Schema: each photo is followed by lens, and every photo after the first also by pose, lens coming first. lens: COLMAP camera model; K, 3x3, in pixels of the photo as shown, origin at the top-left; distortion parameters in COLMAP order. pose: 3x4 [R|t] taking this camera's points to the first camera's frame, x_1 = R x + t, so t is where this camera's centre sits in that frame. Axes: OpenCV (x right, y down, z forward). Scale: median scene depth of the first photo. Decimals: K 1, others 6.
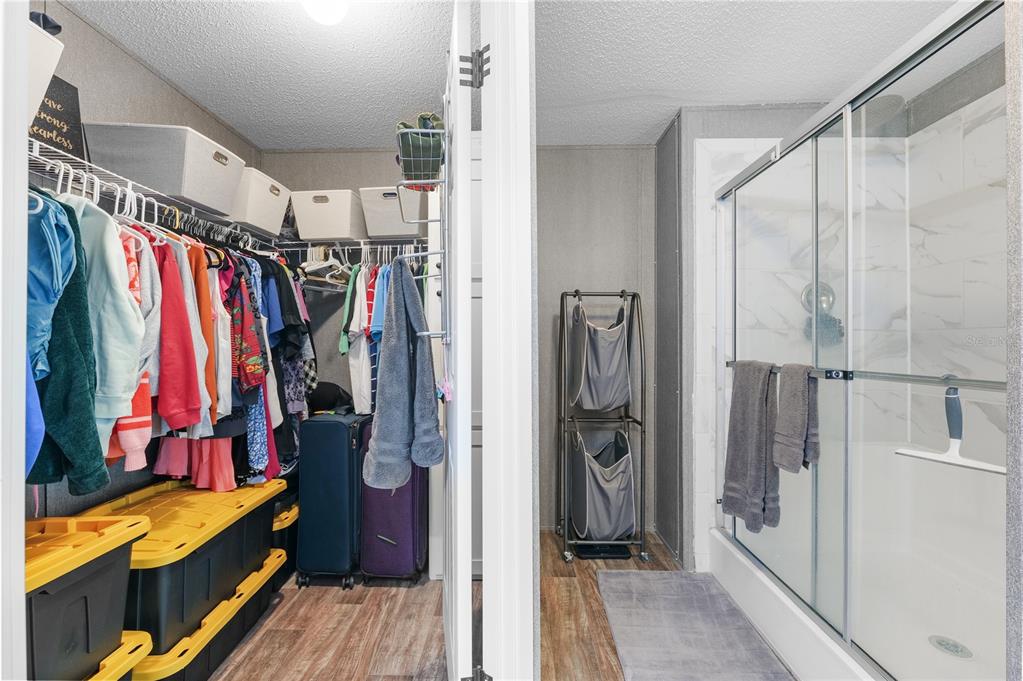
lens RADIAL K [[443.4, 0, 510.4], [0, 443.4, 344.9], [0, 0, 1]] dist [-0.000175, 0.000668]
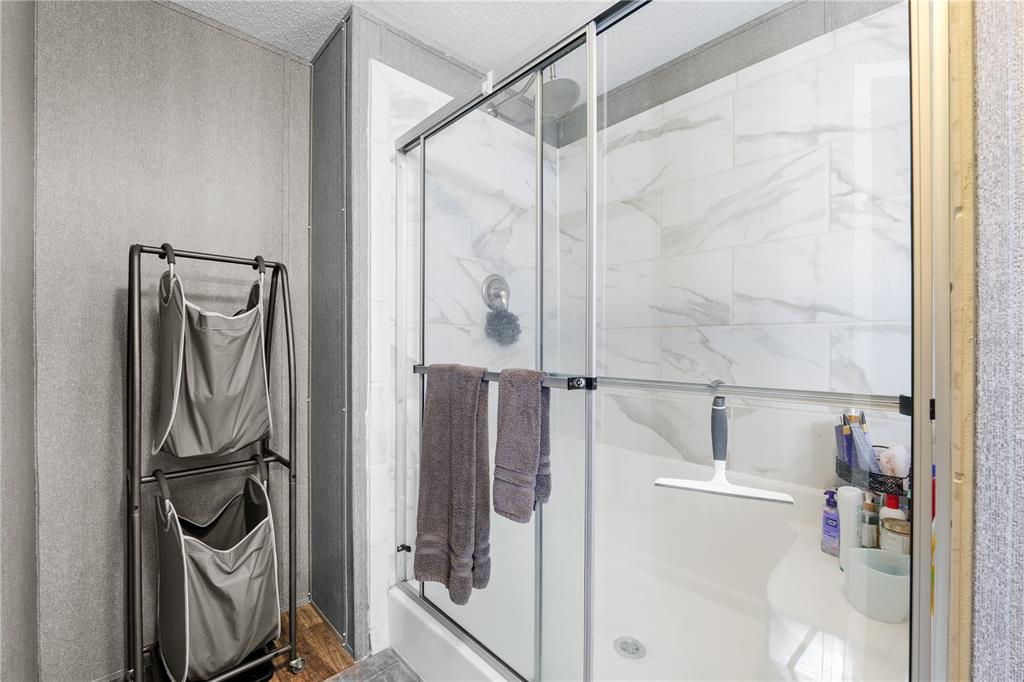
lens RADIAL K [[425.6, 0, 511.5], [0, 425.6, 344.2], [0, 0, 1]] dist [-0.014742, 0.000588]
pose [[0.711071, -0.000477, 0.703120, 0.095579], [-0.000510, 0.999999, 0.001194, 0.000858], [-0.703120, -0.001208, 0.711071, 0.348165]]
